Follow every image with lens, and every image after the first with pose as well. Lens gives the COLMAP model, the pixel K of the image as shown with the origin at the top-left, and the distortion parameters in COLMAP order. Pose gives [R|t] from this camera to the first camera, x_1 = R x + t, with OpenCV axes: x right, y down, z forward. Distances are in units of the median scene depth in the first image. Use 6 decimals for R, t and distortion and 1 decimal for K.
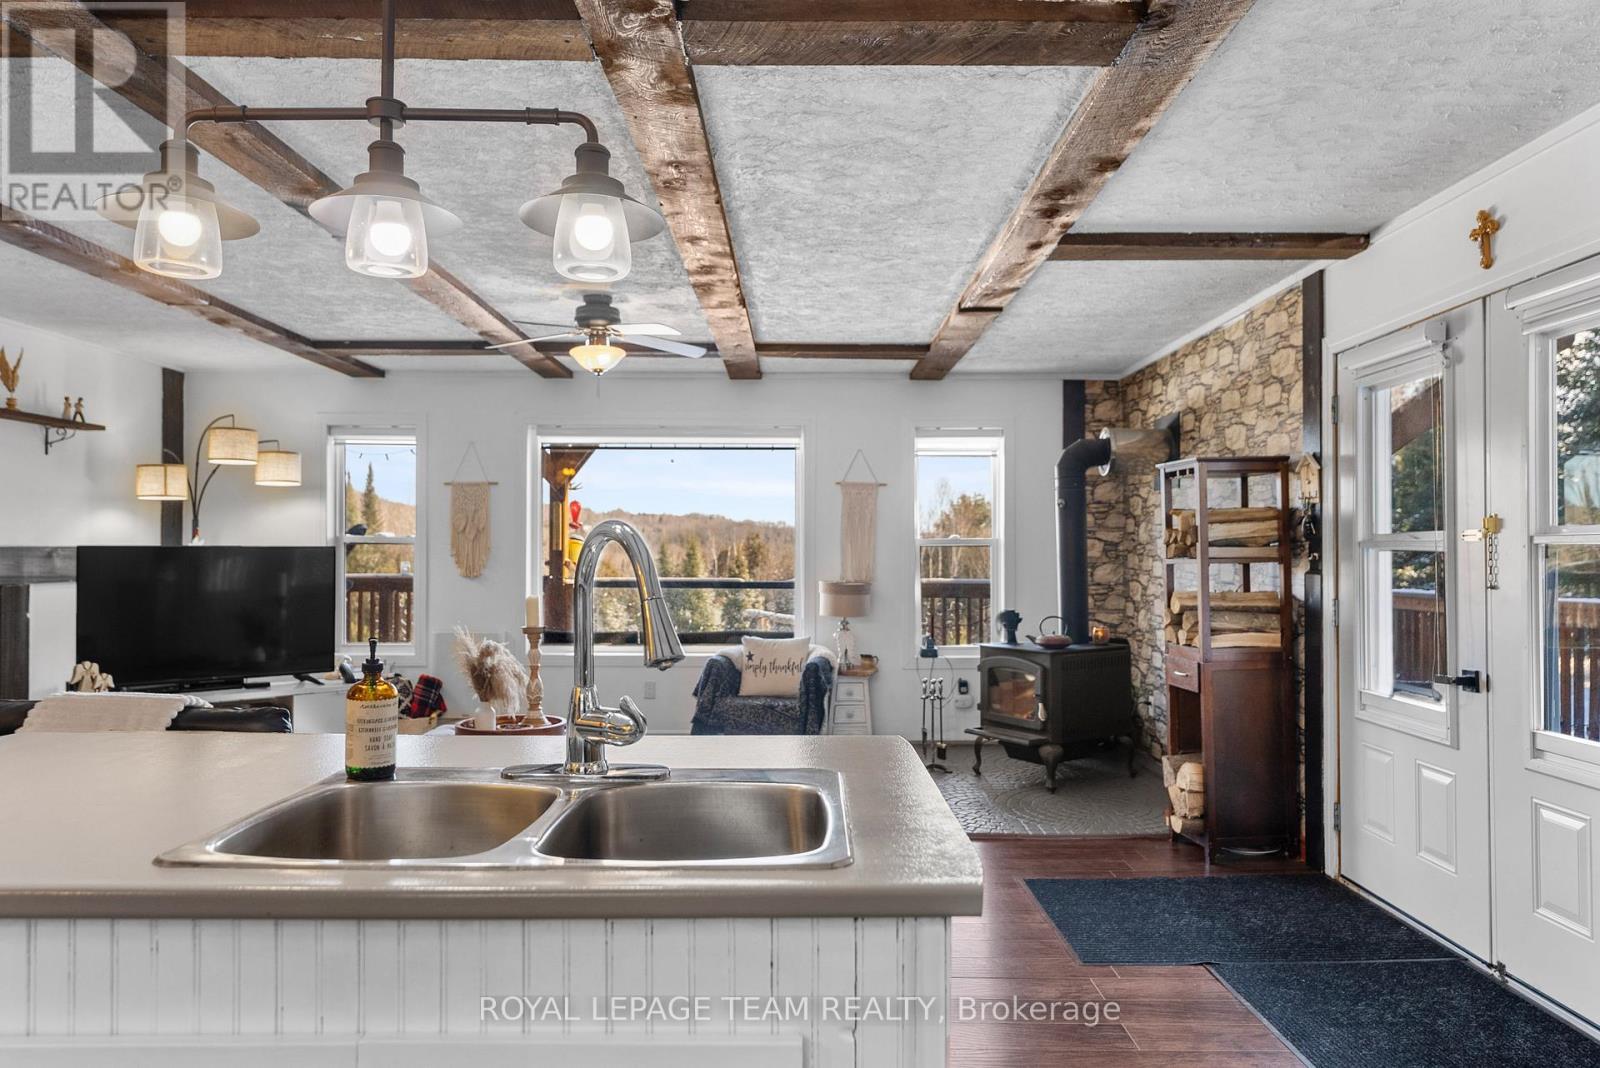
lens RADIAL K [[1057.5, 0, 800.6], [0, 1057.5, 542.6], [0, 0, 1]] dist [-0.002148, -0.003053]
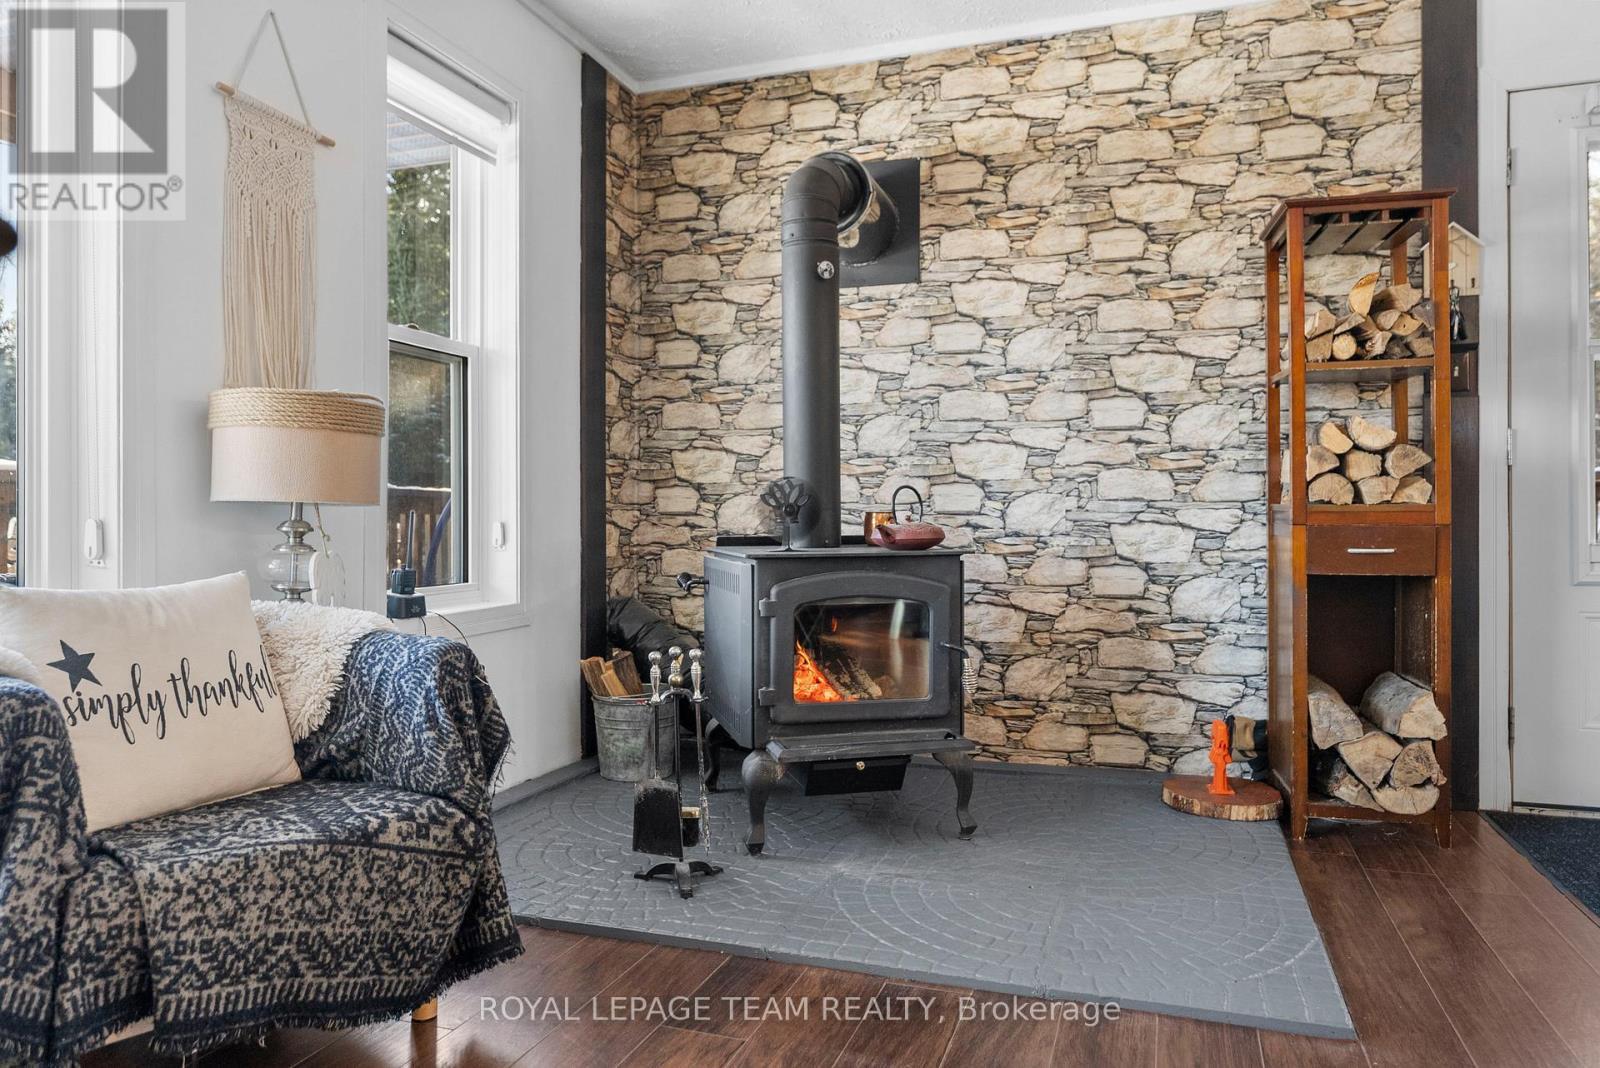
lens RADIAL K [[1072.9, 0, 796.0], [0, 1072.9, 528.2], [0, 0, 1]] dist [-0.004099, -0.001283]
pose [[0.321771, -0.007148, 0.946791, -0.235086], [-0.005151, 0.999943, 0.009299, 0.078689], [-0.946804, -0.007869, 0.321716, 0.818233]]
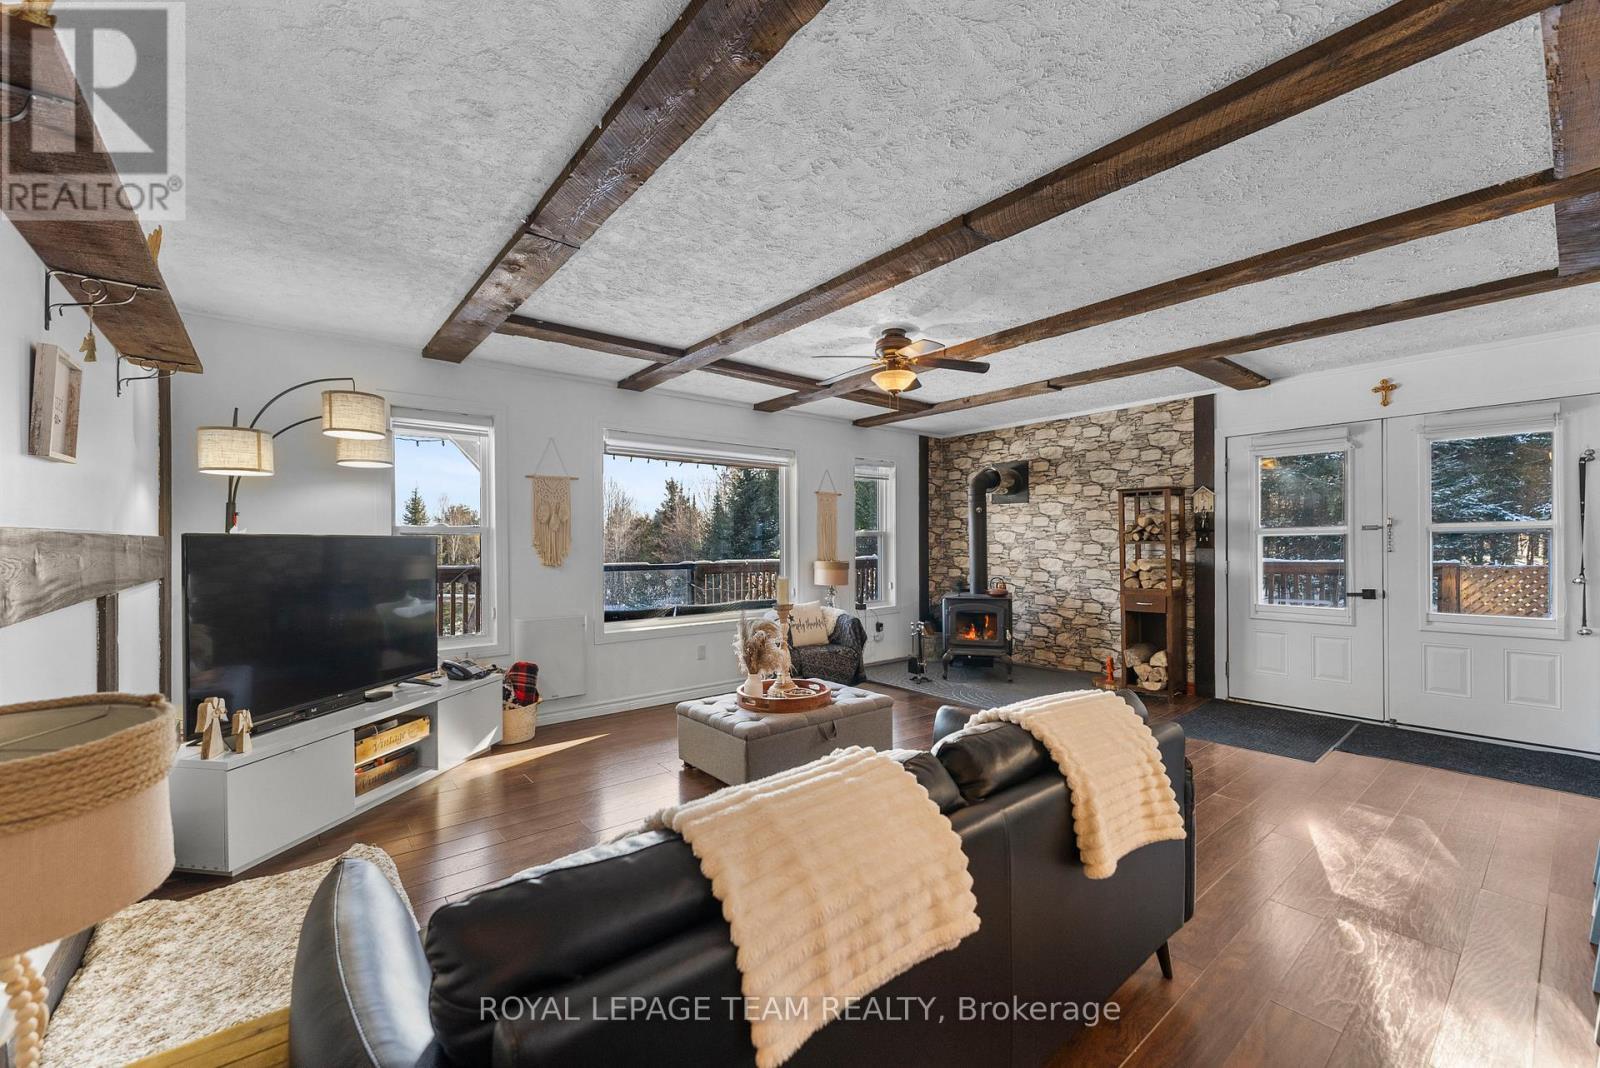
lens RADIAL K [[642.8, 0, 803.8], [0, 642.8, 548.4], [0, 0, 1]] dist [0.000016, -0.000055]
pose [[0.771558, -0.012408, 0.636038, -0.589246], [0.002753, 0.999866, 0.016166, 0.006074], [-0.636153, -0.010722, 0.771488, 0.380487]]
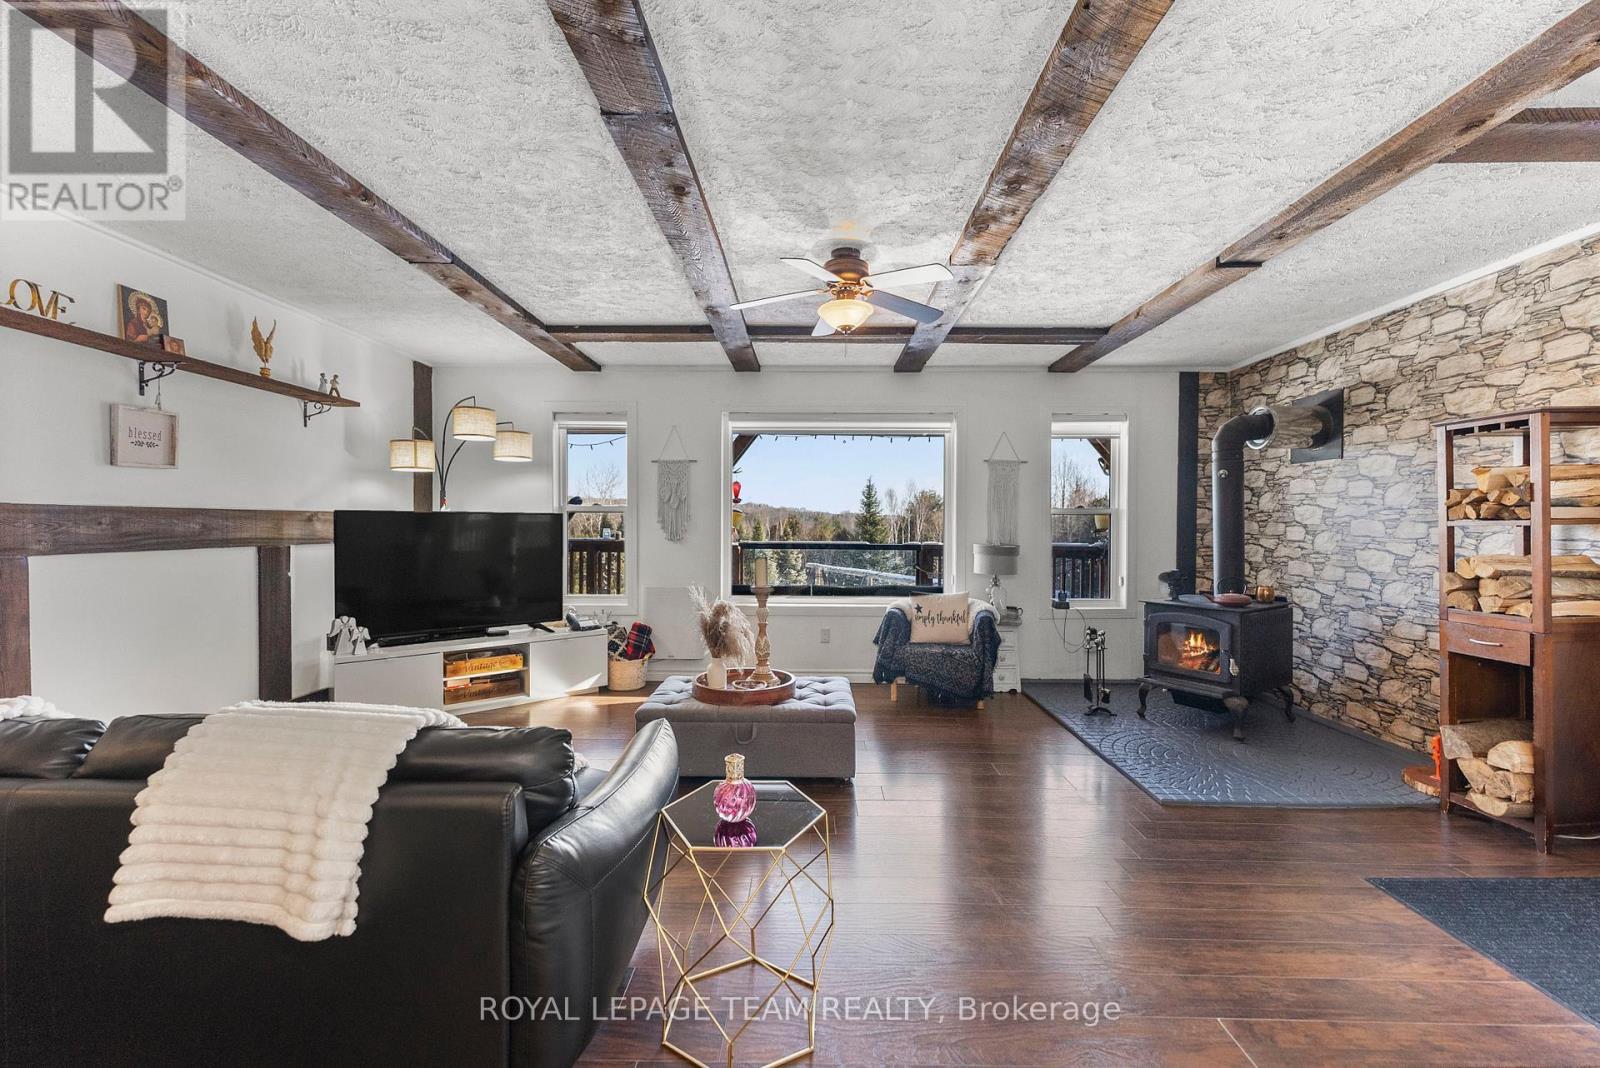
lens RADIAL K [[644.7, 0, 804.9], [0, 644.7, 536.1], [0, 0, 1]] dist [-0.000601, -0.000093]
pose [[0.999898, 0.001582, -0.014215, -0.172847], [-0.001250, 0.999727, 0.023328, 0.012373], [0.014248, -0.023308, 0.999627, 0.310692]]
